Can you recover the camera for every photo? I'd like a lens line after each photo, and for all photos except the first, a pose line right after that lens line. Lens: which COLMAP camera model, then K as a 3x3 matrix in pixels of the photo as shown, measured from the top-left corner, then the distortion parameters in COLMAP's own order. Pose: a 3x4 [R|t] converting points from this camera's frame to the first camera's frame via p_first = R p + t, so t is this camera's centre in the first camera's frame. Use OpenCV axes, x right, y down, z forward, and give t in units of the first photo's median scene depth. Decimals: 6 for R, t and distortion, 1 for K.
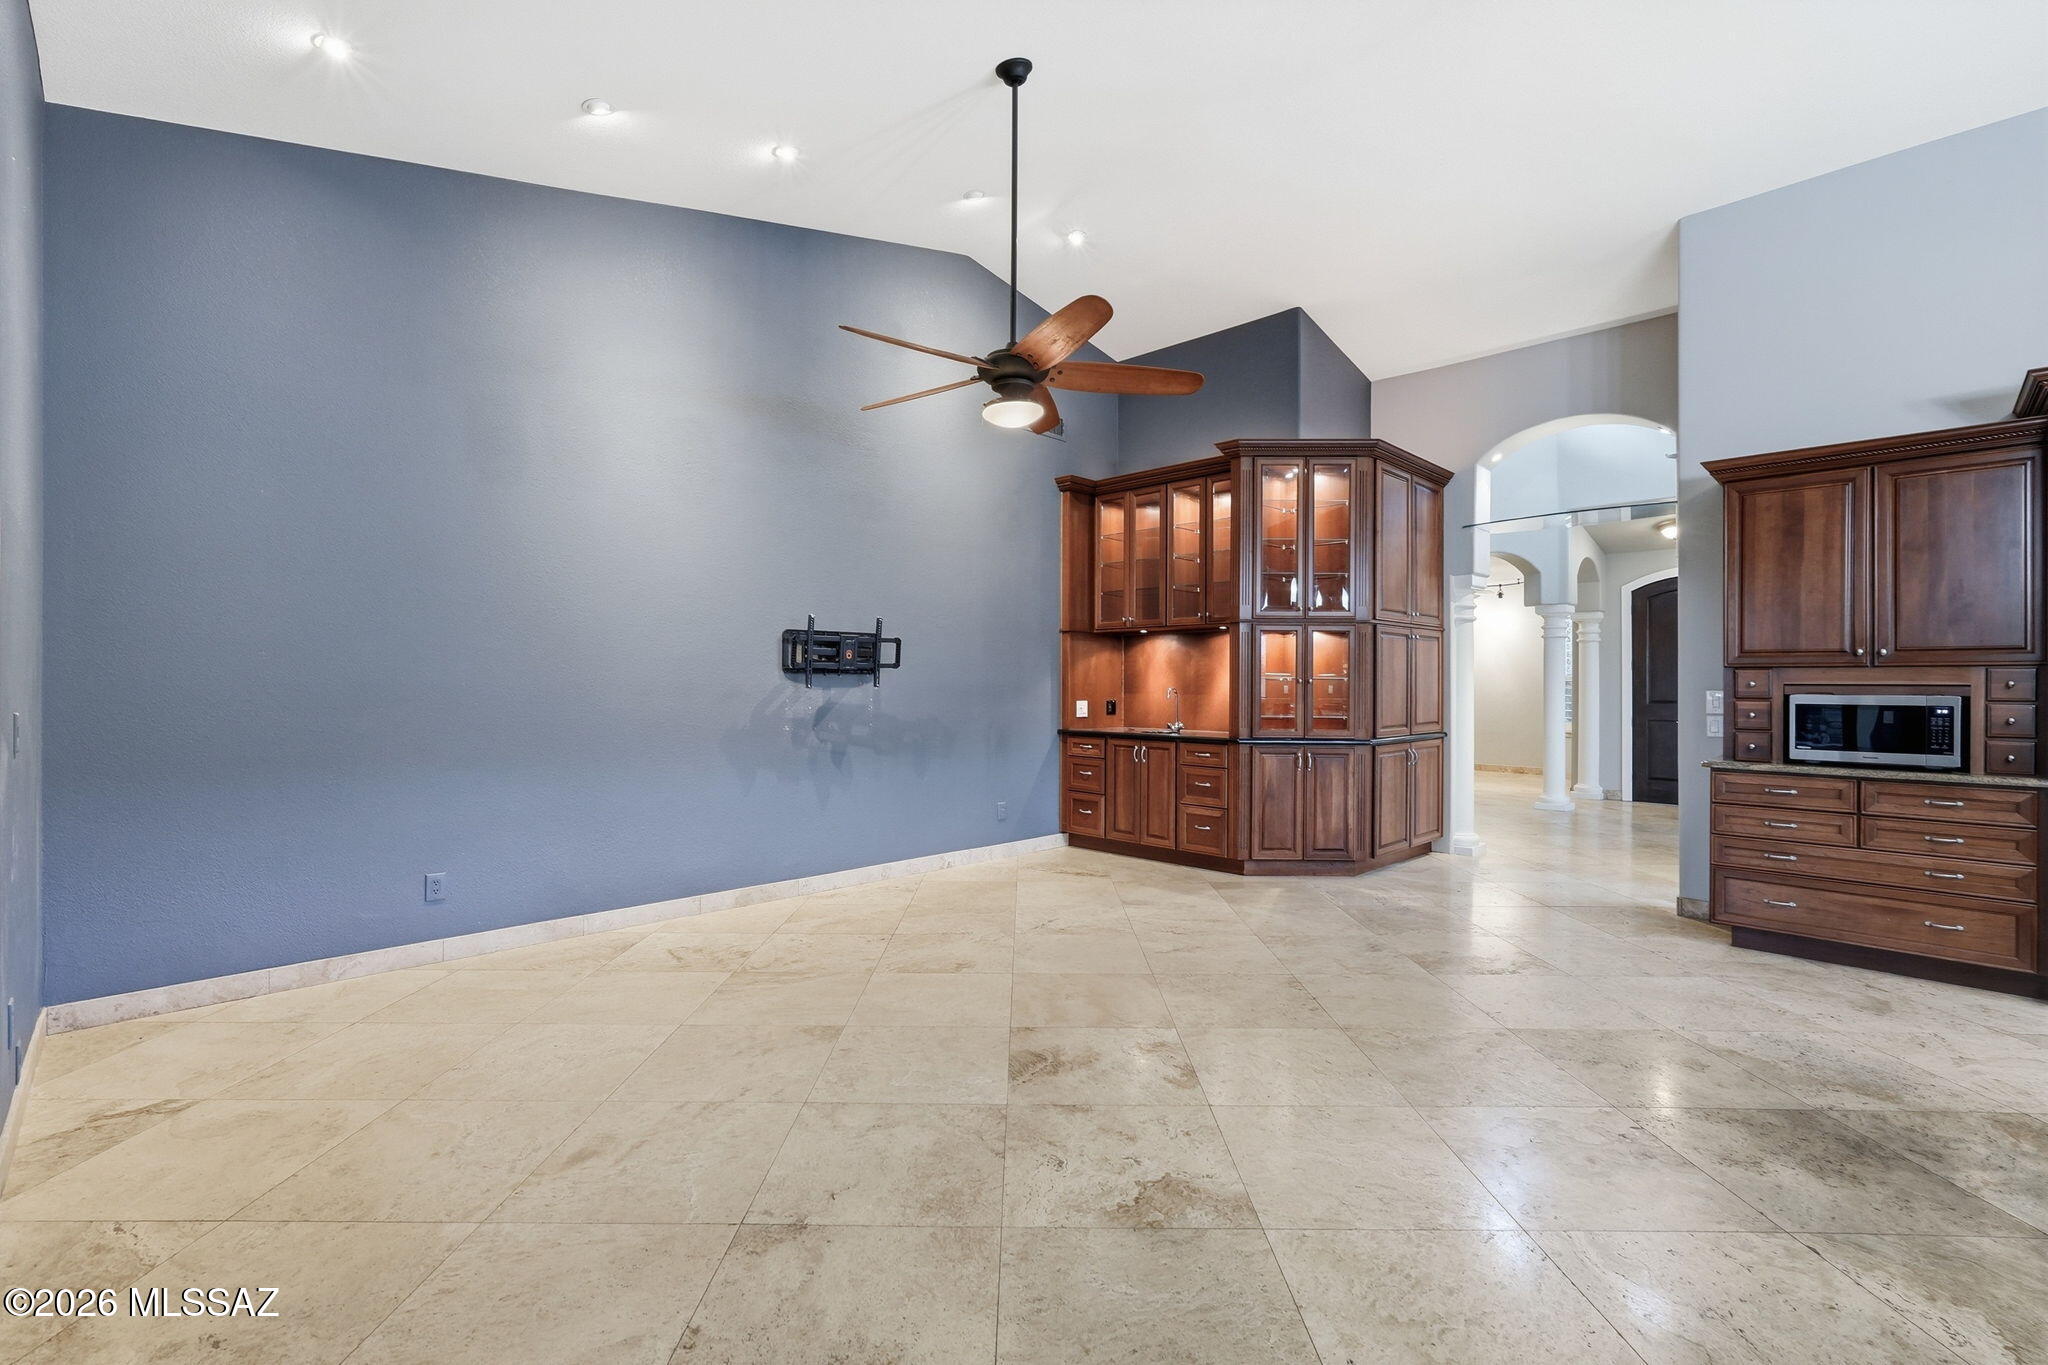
lens RADIAL K [[895.1, 0, 1016.9], [0, 895.1, 681.2], [0, 0, 1]] dist [0.002033, 0.000730]
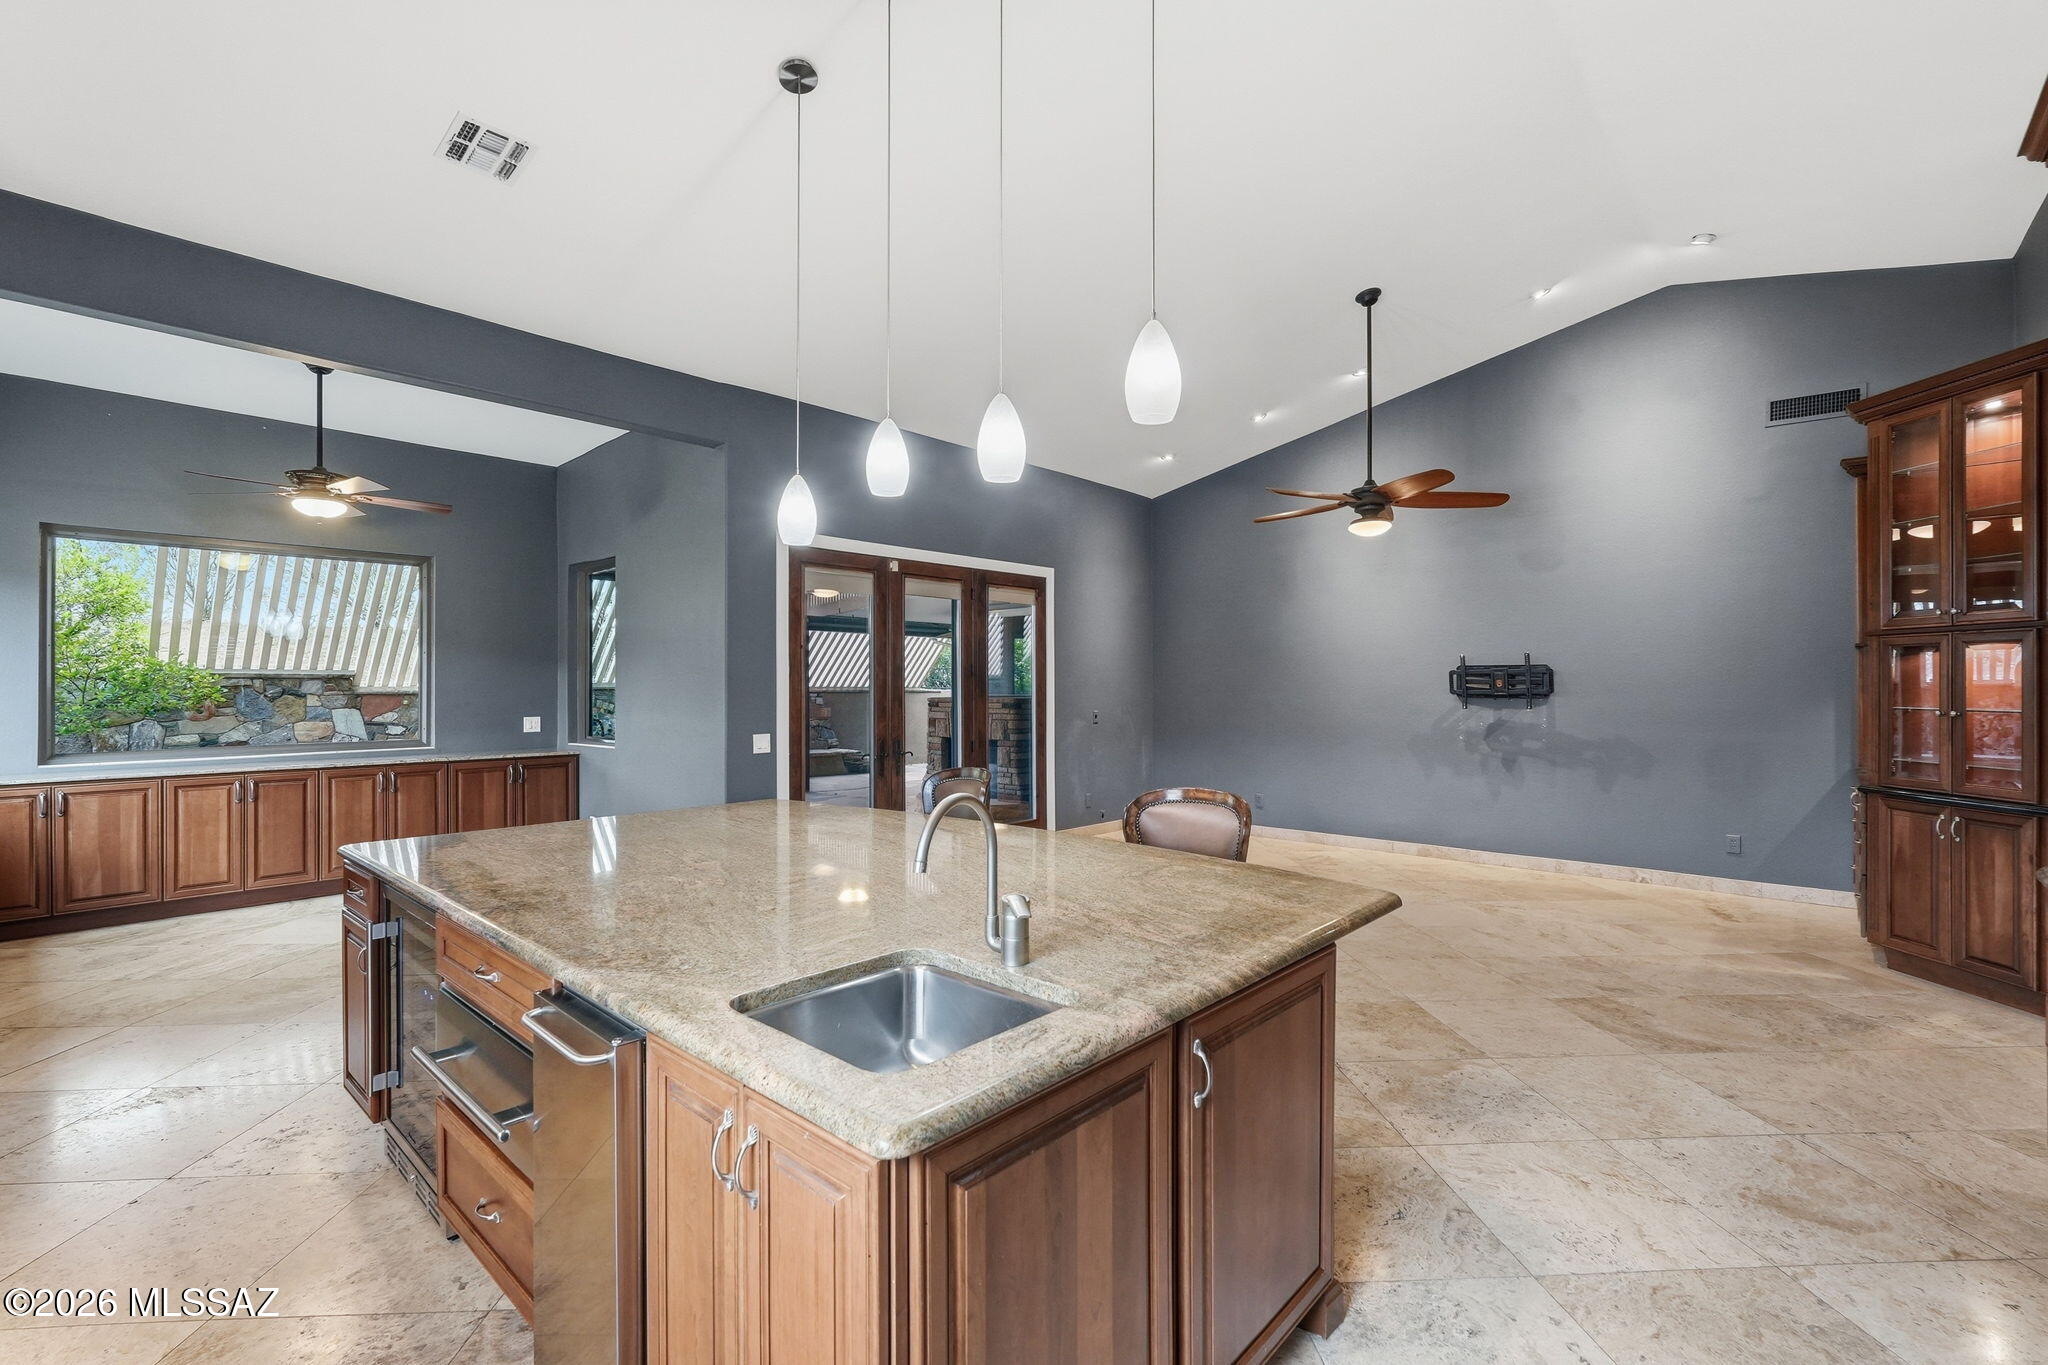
lens RADIAL K [[894.0, 0, 1020.9], [0, 894.0, 692.0], [0, 0, 1]] dist [-0.000972, -0.000107]
pose [[0.051075, 0.001005, -0.998694, 0.984574], [0.001046, 0.999999, 0.001060, -0.017568], [0.998694, -0.001099, 0.051074, 0.235651]]
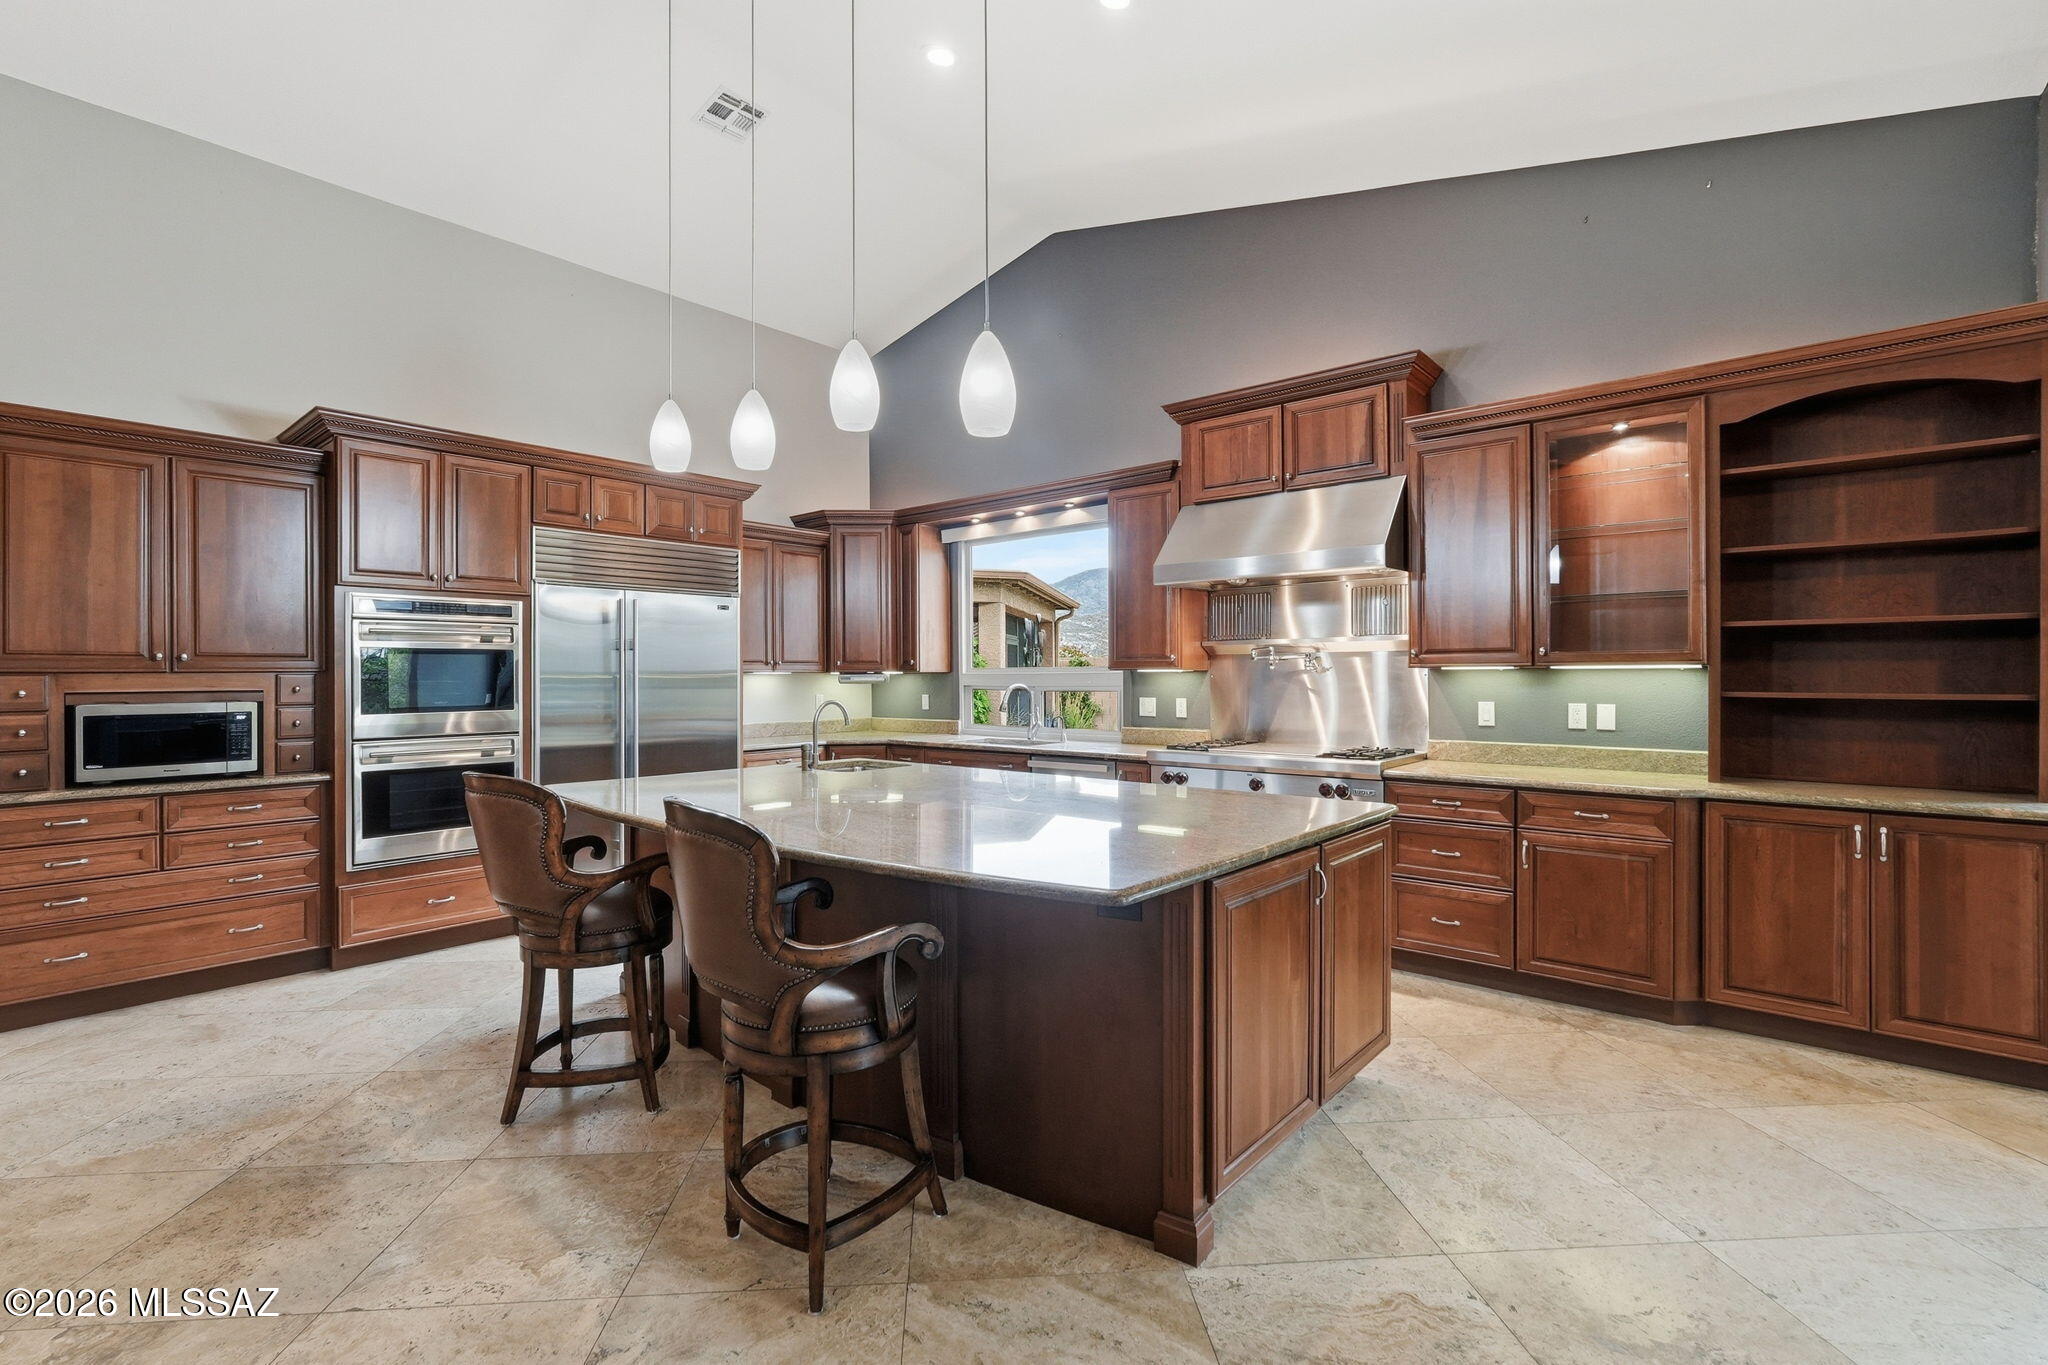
lens RADIAL K [[909.2, 0, 1019.3], [0, 909.2, 674.6], [0, 0, 1]] dist [-0.008803, 0.007304]
pose [[-0.075015, -0.001878, 0.997181, -0.035946], [0.004250, 0.999989, 0.002203, -0.008571], [-0.997173, 0.004403, -0.075006, 0.133839]]
